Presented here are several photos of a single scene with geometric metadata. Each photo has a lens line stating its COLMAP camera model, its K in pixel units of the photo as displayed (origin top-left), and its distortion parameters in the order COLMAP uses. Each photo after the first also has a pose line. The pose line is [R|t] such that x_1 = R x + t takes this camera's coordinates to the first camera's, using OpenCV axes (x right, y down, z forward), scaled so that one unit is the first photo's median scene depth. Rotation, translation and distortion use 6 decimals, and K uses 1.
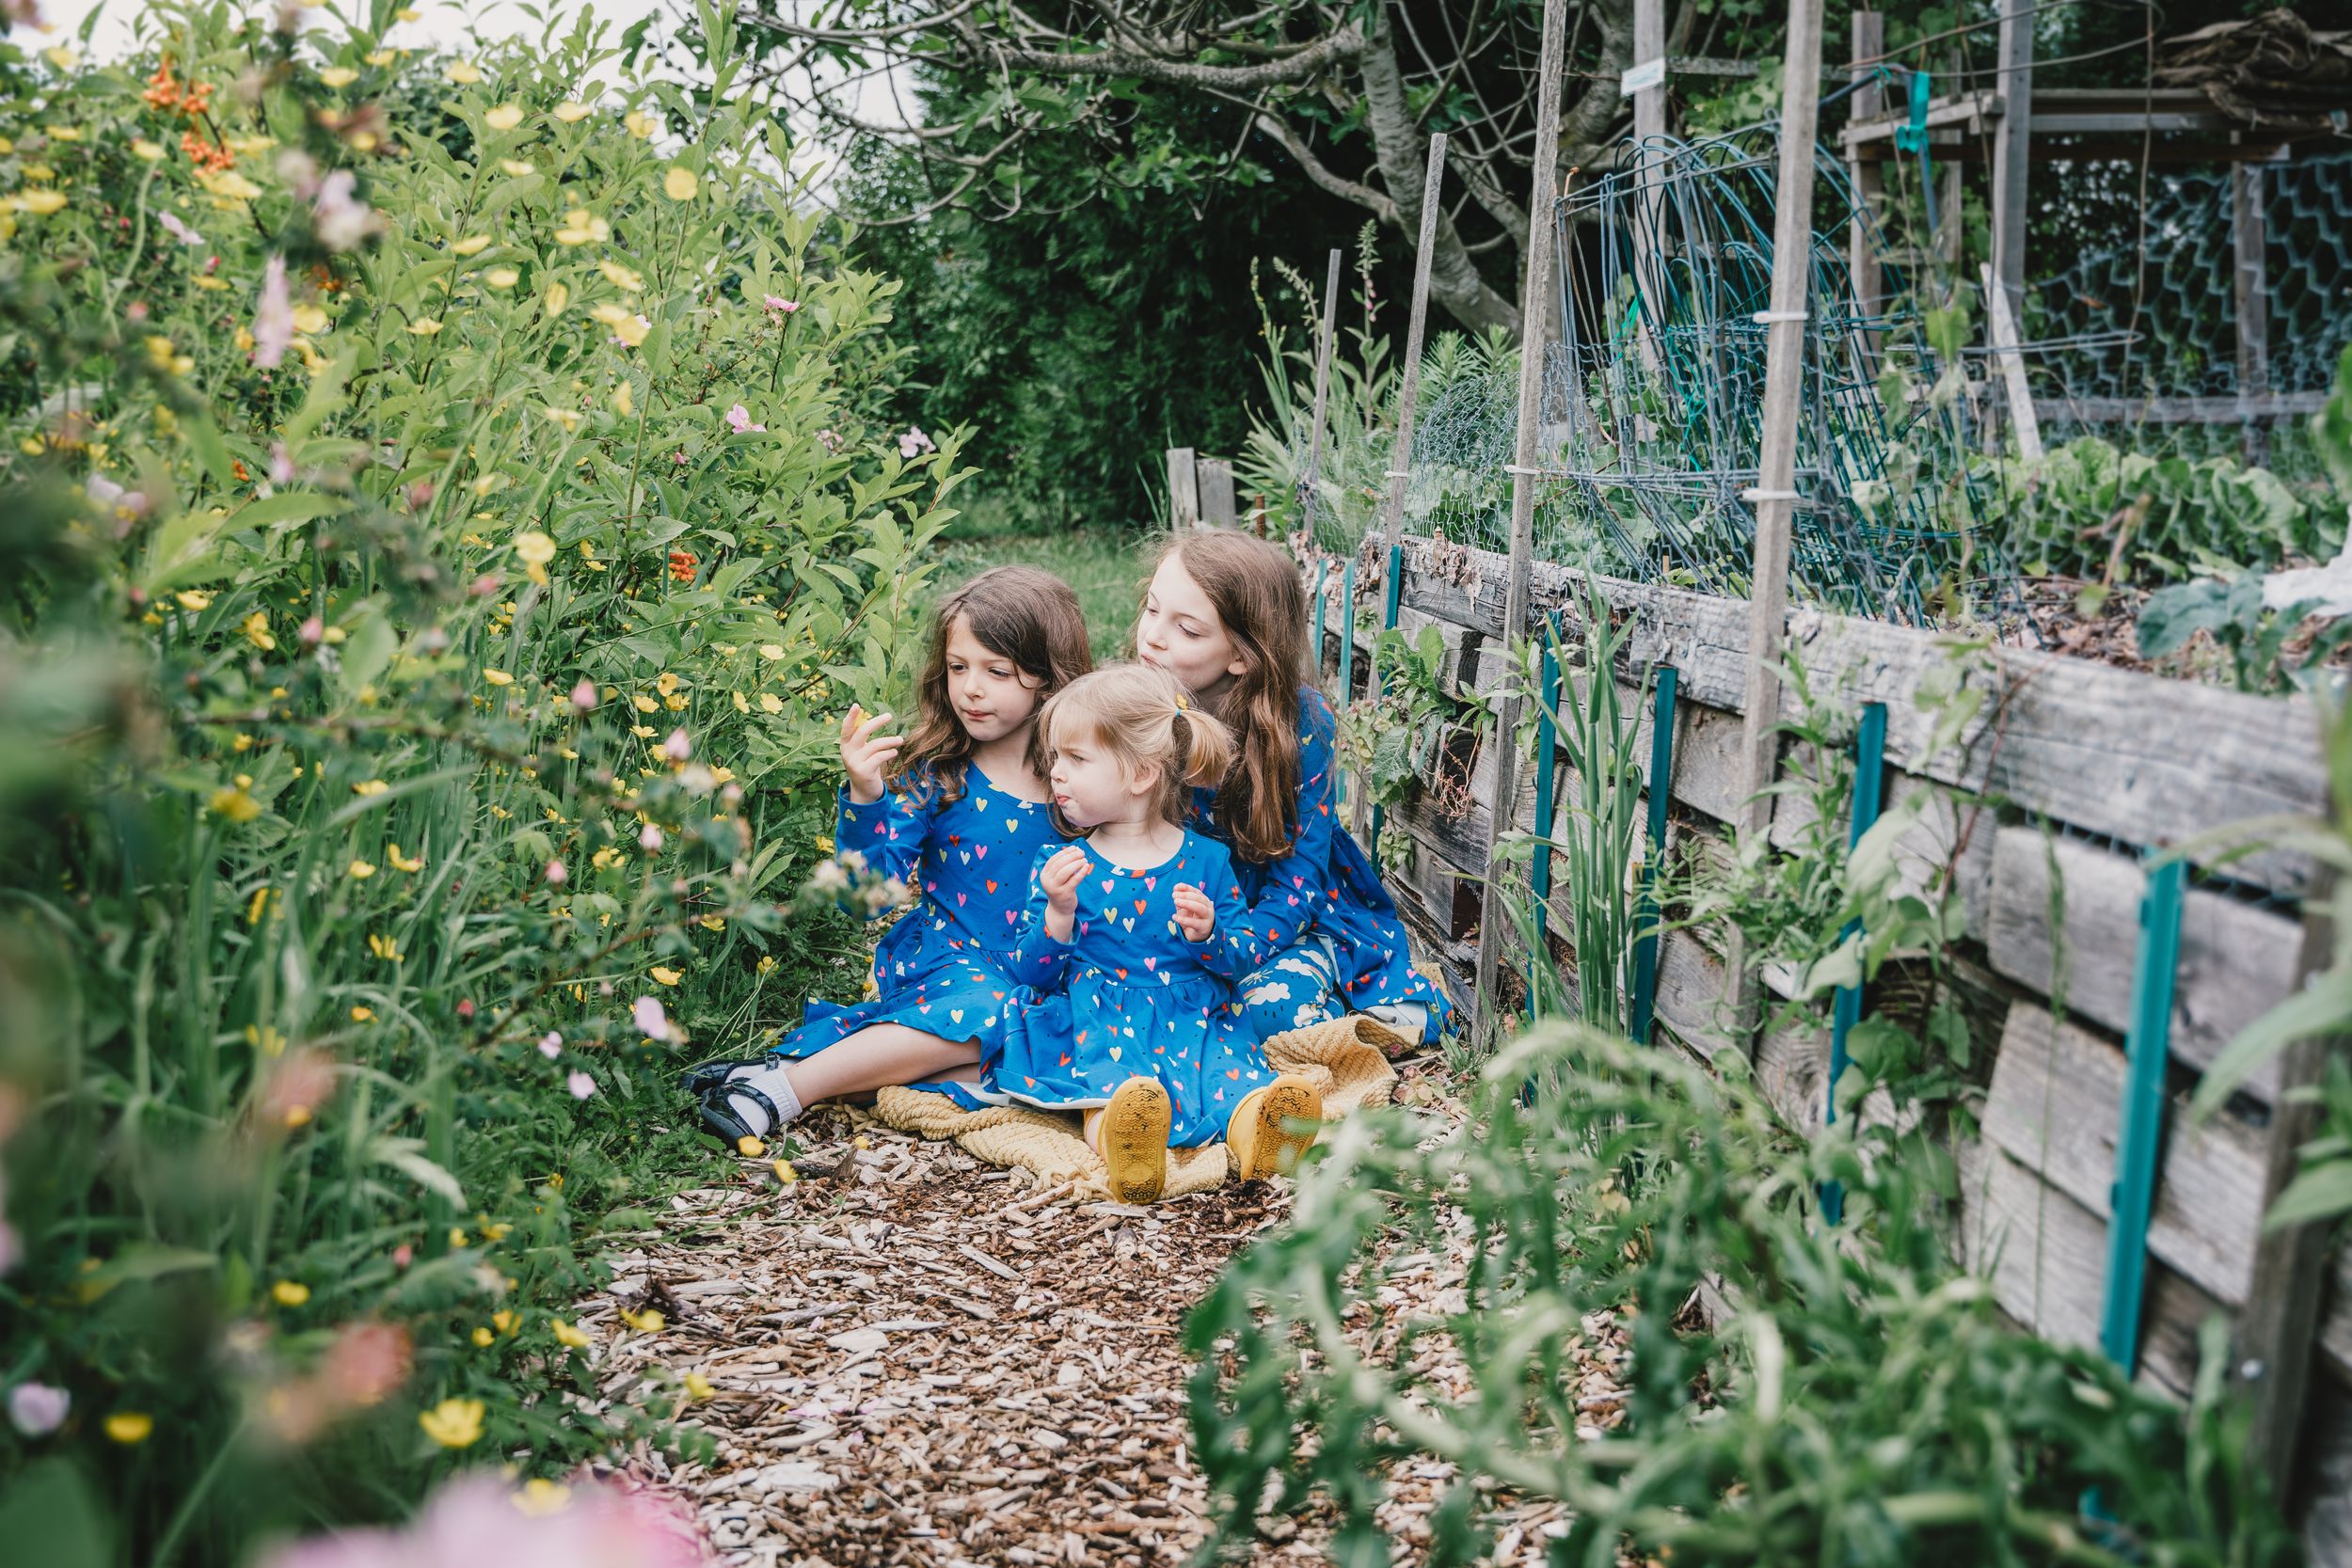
lens RADIAL K [[3025.2, 0, 1174.4], [0, 3025.2, 781.8], [0, 0, 1]] dist [-0.006308, 0.000000]
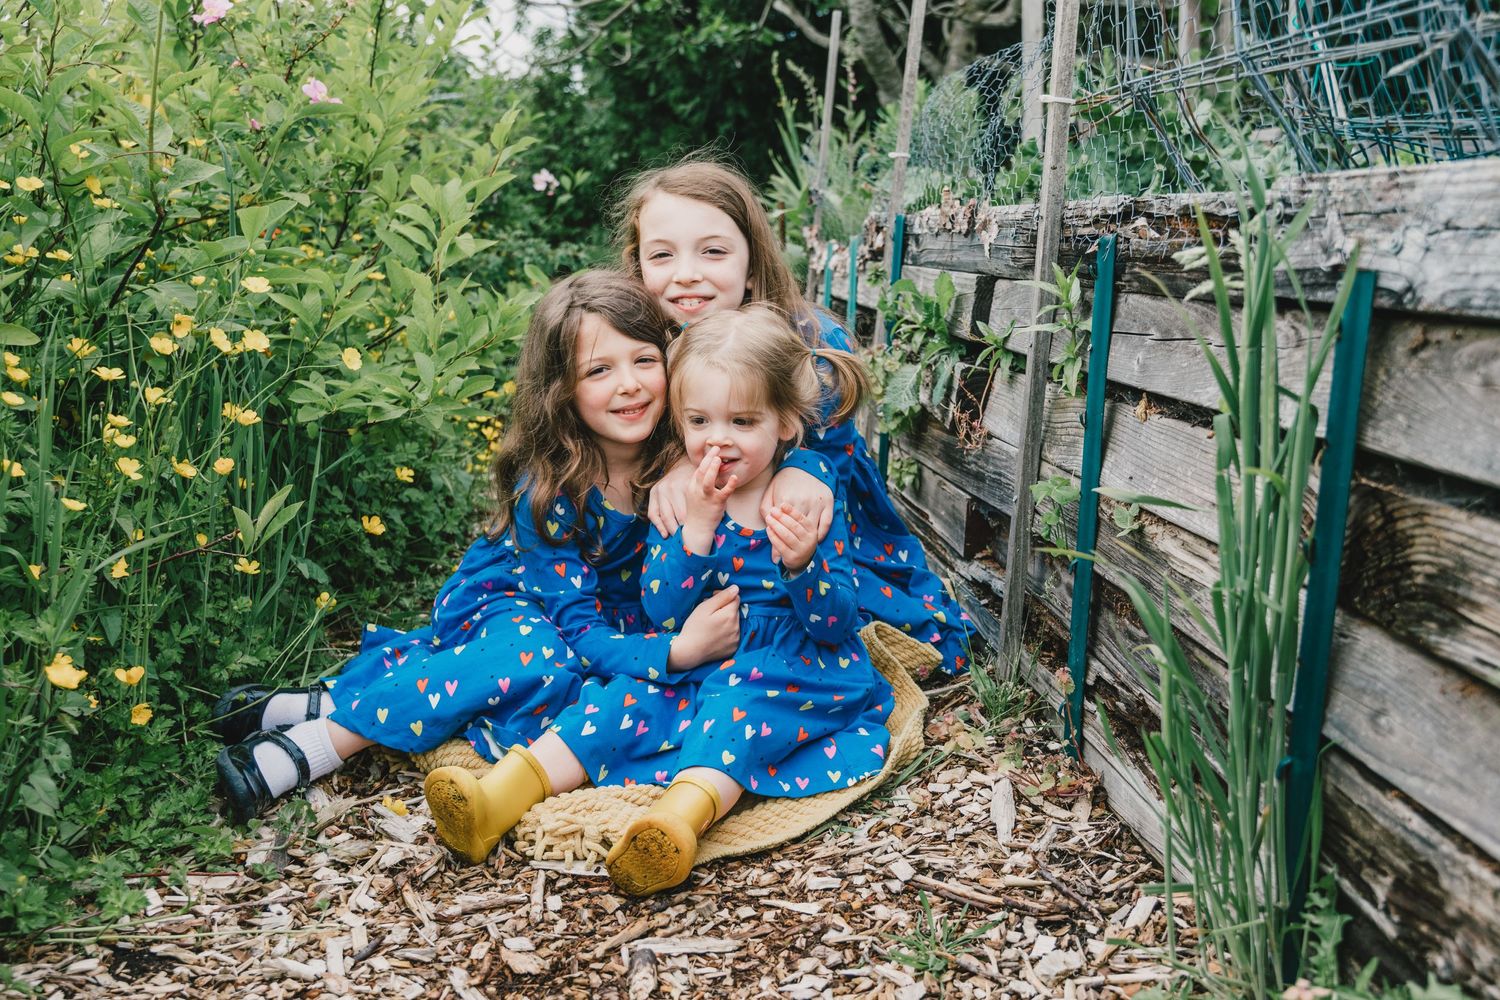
lens RADIAL K [[1510.8, 0, 747.9], [0, 1510.8, 510.0], [0, 0, 1]] dist [-0.004164, 0.000000]
pose [[0.999915, -0.008643, 0.009787, 0.006935], [0.007942, 0.997549, 0.069521, -0.004113], [-0.010364, -0.069438, 0.997532, 0.402207]]
